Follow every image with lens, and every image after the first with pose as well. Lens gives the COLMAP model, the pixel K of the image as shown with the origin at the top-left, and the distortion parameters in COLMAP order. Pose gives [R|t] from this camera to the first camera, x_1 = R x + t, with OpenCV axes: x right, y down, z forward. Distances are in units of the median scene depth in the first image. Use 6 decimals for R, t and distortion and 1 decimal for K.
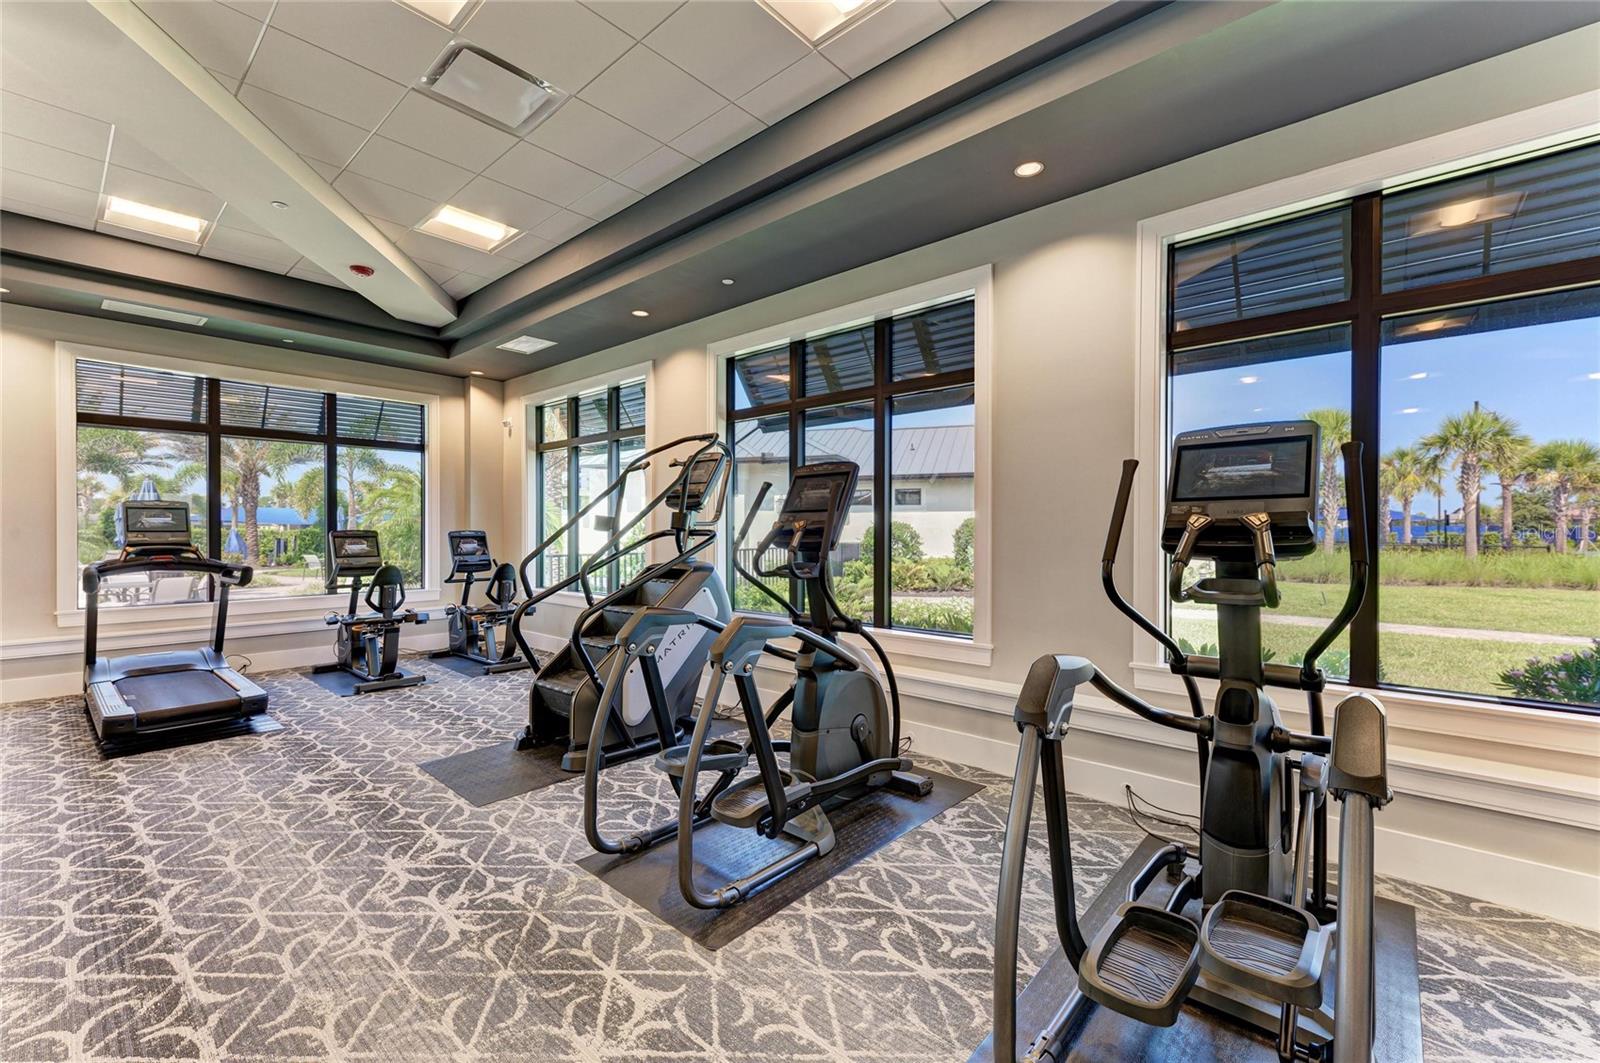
lens RADIAL K [[663.2, 0, 800.9], [0, 663.2, 528.7], [0, 0, 1]] dist [0.002344, 0.000053]
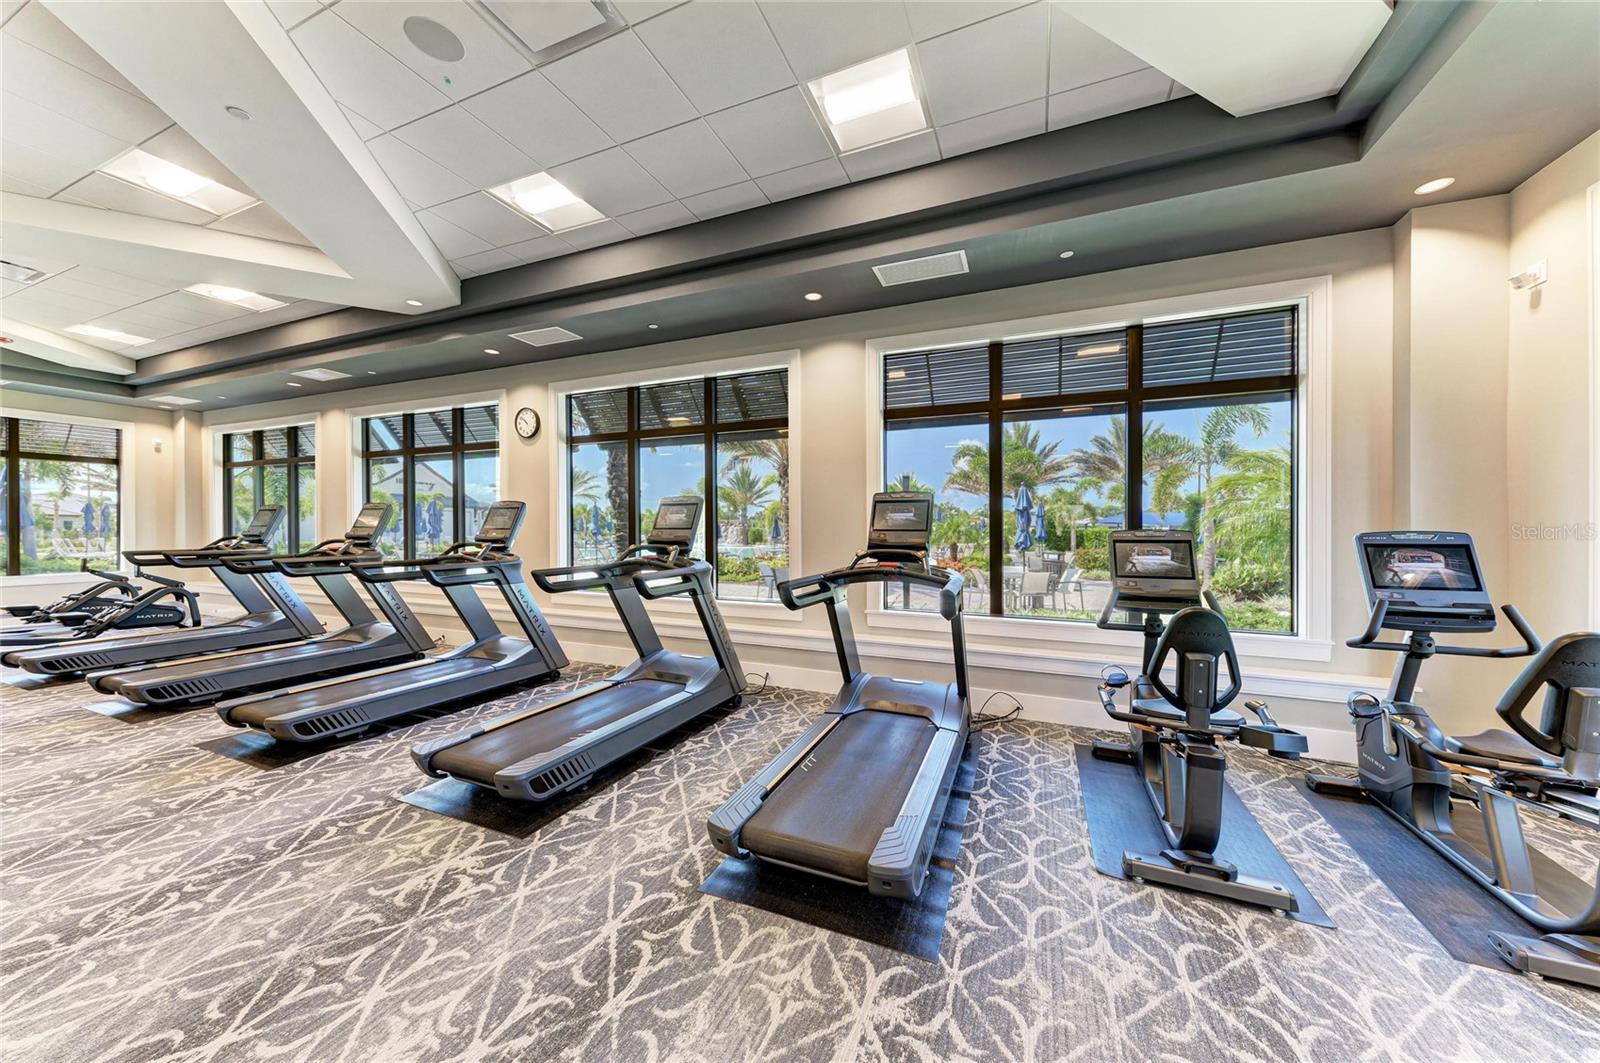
lens RADIAL K [[551.9, 0, 800.7], [0, 551.9, 527.8], [0, 0, 1]] dist [0.002895, 0.000111]
pose [[0.312768, -0.002163, -0.949827, -0.290956], [-0.000065, 0.999997, -0.002298, 0.001206], [0.949830, 0.000780, 0.312767, 0.520989]]
